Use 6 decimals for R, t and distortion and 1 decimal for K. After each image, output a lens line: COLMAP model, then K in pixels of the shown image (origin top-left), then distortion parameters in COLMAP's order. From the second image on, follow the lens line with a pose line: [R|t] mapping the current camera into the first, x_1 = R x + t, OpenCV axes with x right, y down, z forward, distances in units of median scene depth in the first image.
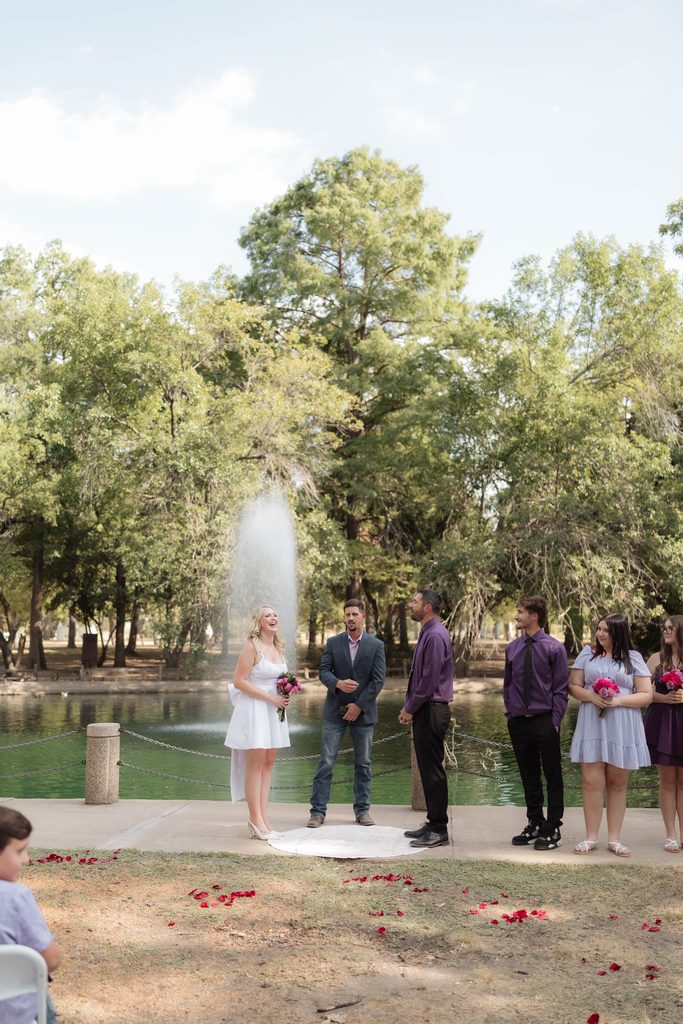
lens RADIAL K [[961.3, 0, 330.0], [0, 961.3, 513.2], [0, 0, 1]] dist [-0.008134, -0.003873]
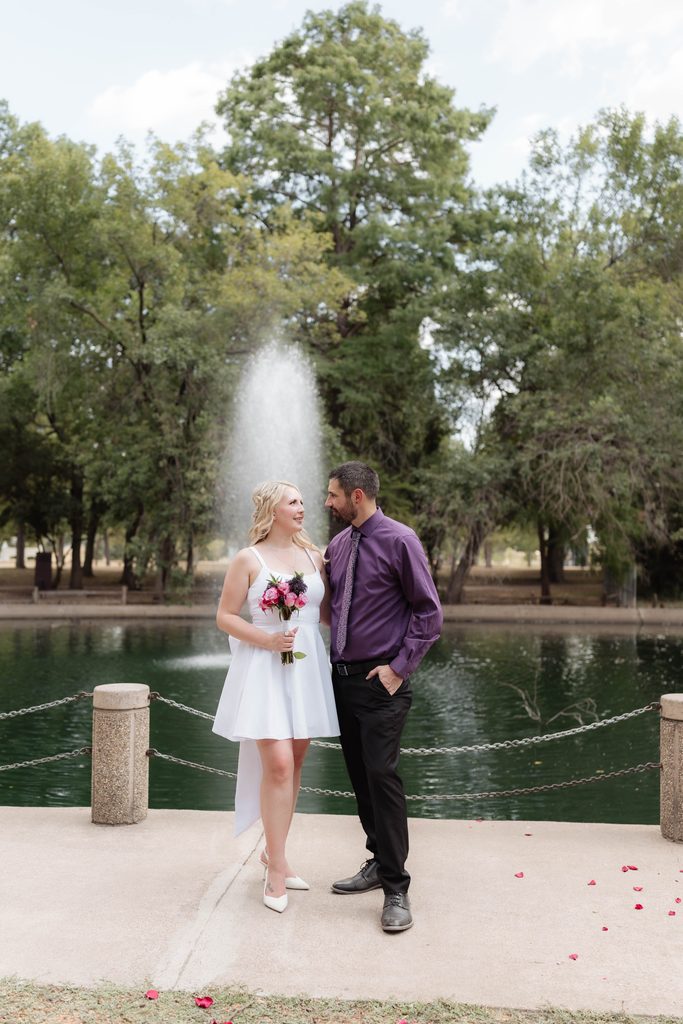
lens RADIAL K [[968.5, 0, 341.5], [0, 968.5, 512.0], [0, 0, 1]] dist [0.011538, -0.002686]
pose [[0.997970, 0.015046, 0.061878, -0.033287], [-0.019778, 0.996867, 0.076581, 0.015203], [-0.060532, -0.077649, 0.995141, 0.096975]]
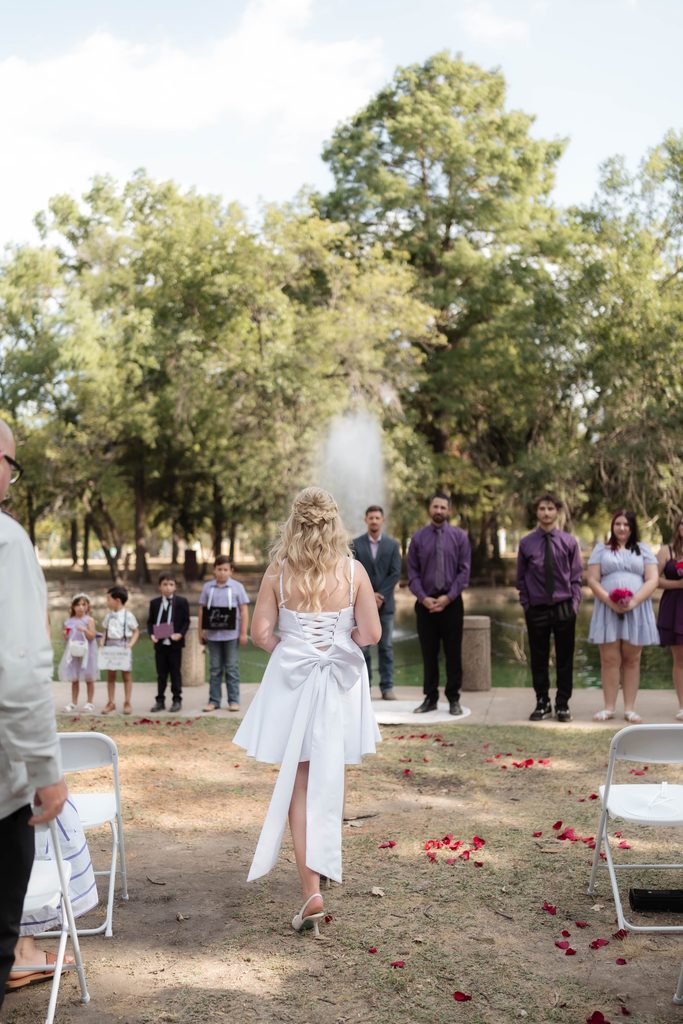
lens RADIAL K [[961.3, 0, 330.0], [0, 961.3, 513.2], [0, 0, 1]] dist [-0.008134, -0.003873]
pose [[0.994550, -0.018203, -0.102657, 0.010703], [0.027086, 0.995943, 0.085810, 0.000443], [0.100679, -0.088123, 0.991009, -0.022246]]
